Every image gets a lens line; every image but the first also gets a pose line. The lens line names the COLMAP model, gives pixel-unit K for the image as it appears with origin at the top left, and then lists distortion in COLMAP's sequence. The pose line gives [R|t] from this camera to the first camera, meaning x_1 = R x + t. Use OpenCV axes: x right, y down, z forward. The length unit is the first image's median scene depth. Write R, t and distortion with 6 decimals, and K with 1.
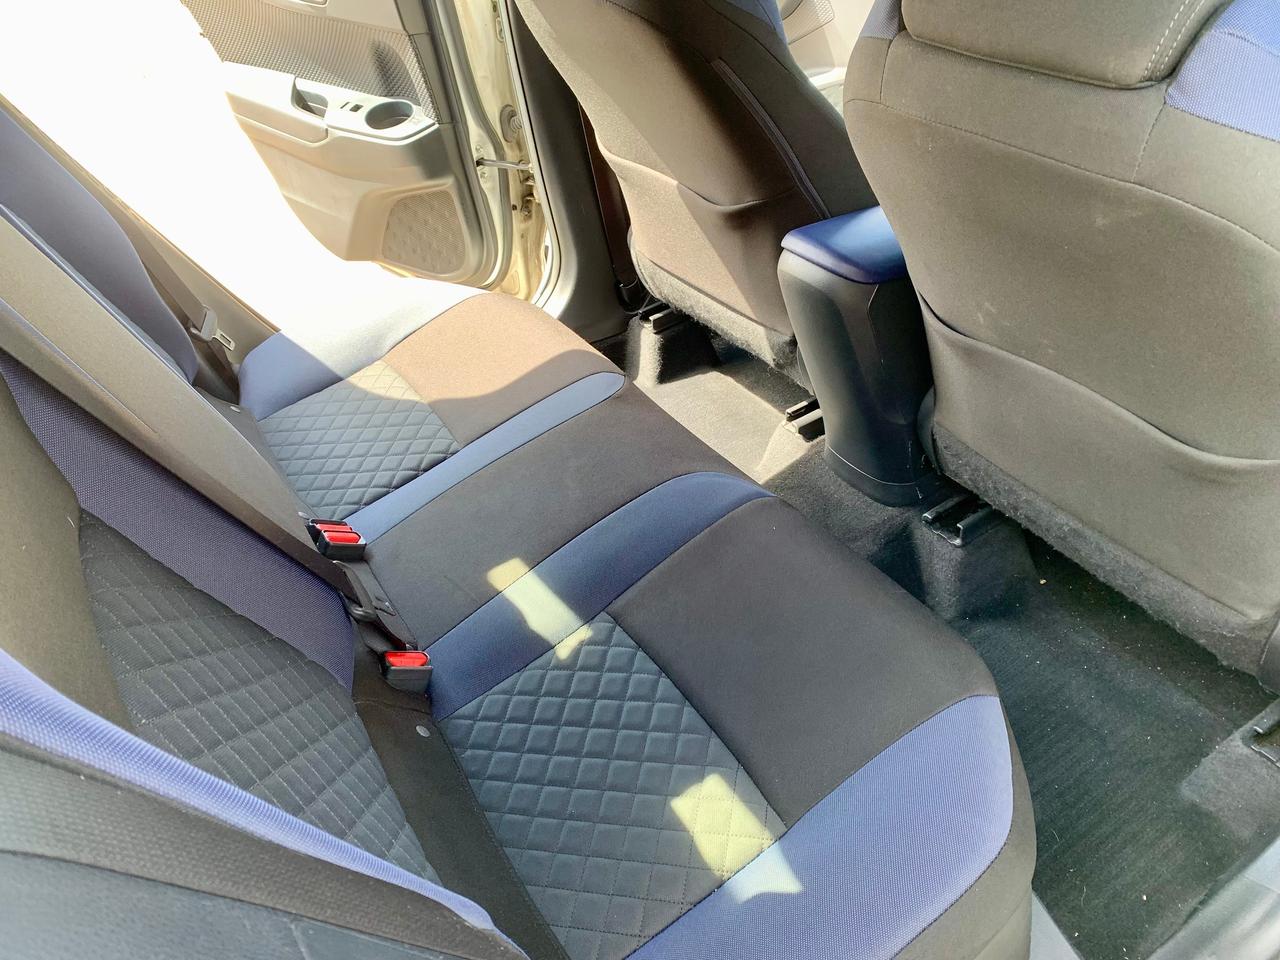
lens RADIAL K [[986.6, 0, 640.0], [0, 986.6, 480.0], [0, 0, 1]] dist [0.004893, 0.001647]
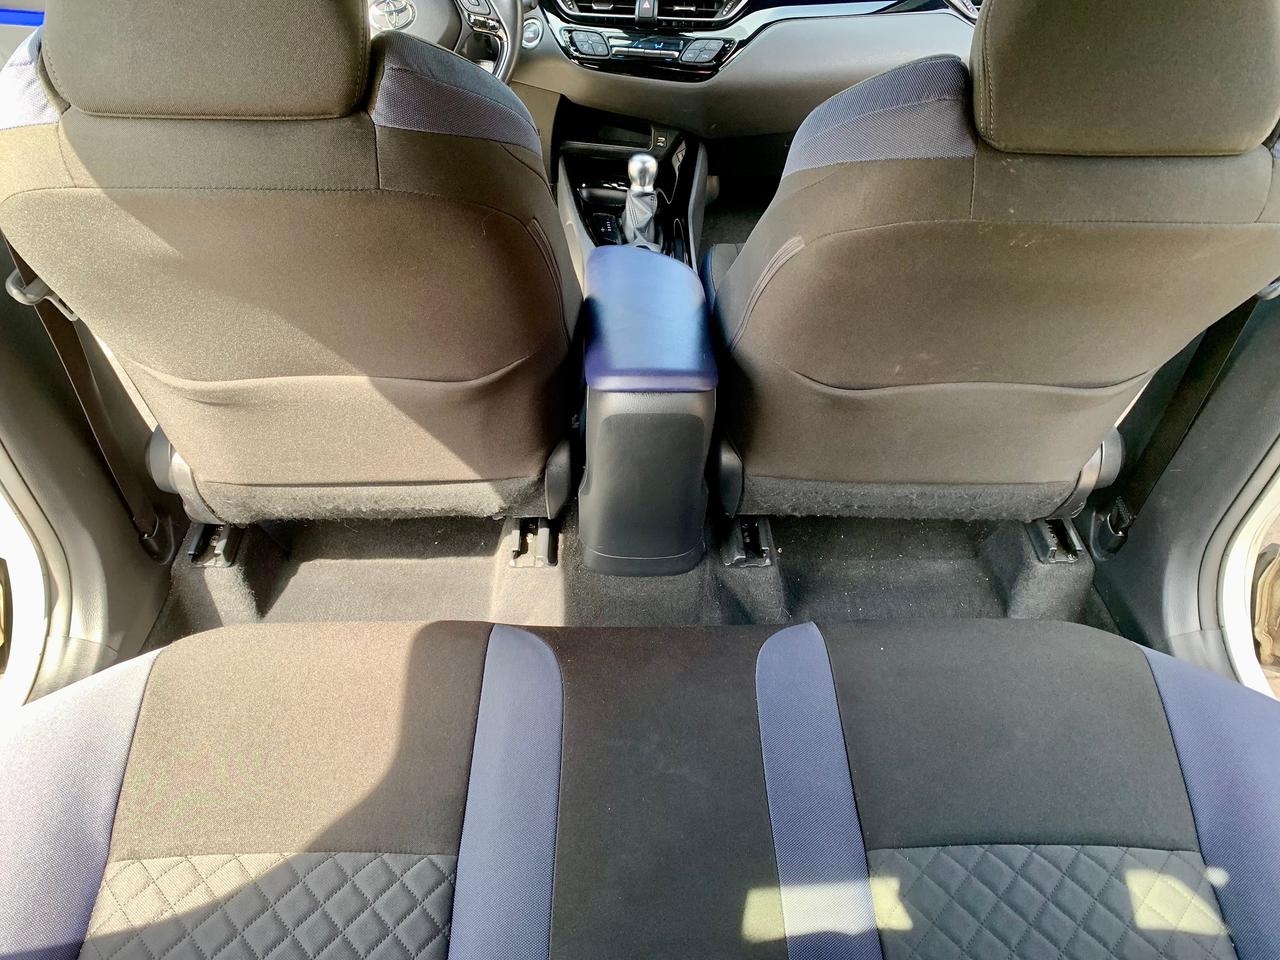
lens RADIAL K [[986.6, 0, 640.0], [0, 986.6, 480.0], [0, 0, 1]] dist [0.004893, 0.001647]
pose [[0.509864, -0.498475, 0.701114, -0.421853], [0.474377, 0.842810, 0.254241, -0.328175], [-0.717639, 0.202964, 0.666184, 0.367131]]
